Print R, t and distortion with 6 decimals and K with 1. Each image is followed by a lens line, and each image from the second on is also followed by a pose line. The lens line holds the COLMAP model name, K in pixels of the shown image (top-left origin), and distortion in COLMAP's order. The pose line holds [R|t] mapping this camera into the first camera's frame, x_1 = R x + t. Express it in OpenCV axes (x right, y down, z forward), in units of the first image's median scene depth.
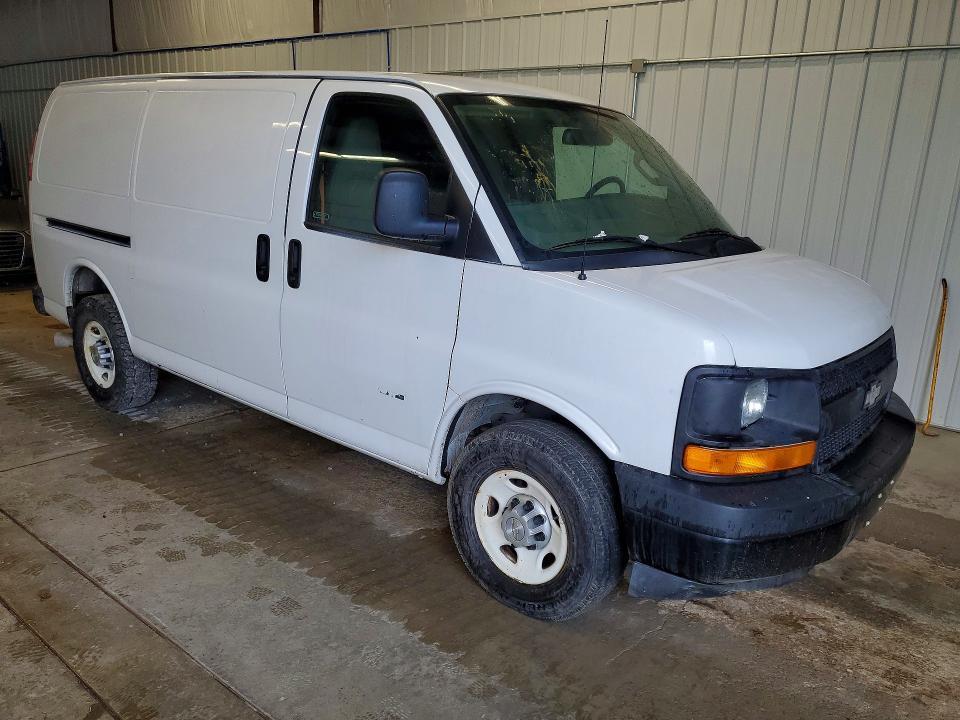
lens RADIAL K [[701.7, 0, 480.0], [0, 701.7, 360.0], [0, 0, 1]] dist [-0.000185, -0.001359]
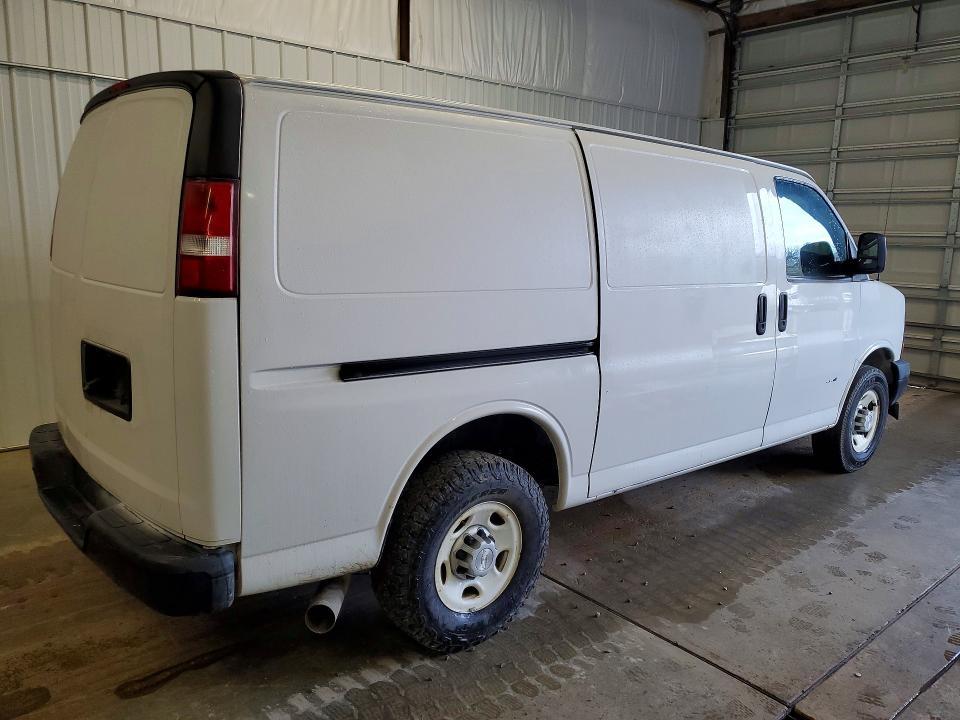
lens RADIAL K [[736.5, 0, 478.2], [0, 736.5, 346.6], [0, 0, 1]] dist [0.024105, 0.000914]
pose [[0.192748, -0.193961, 0.961887, -1.522920], [0.233621, 0.961152, 0.146998, -0.370505], [-0.953032, 0.196383, 0.230574, 1.125913]]
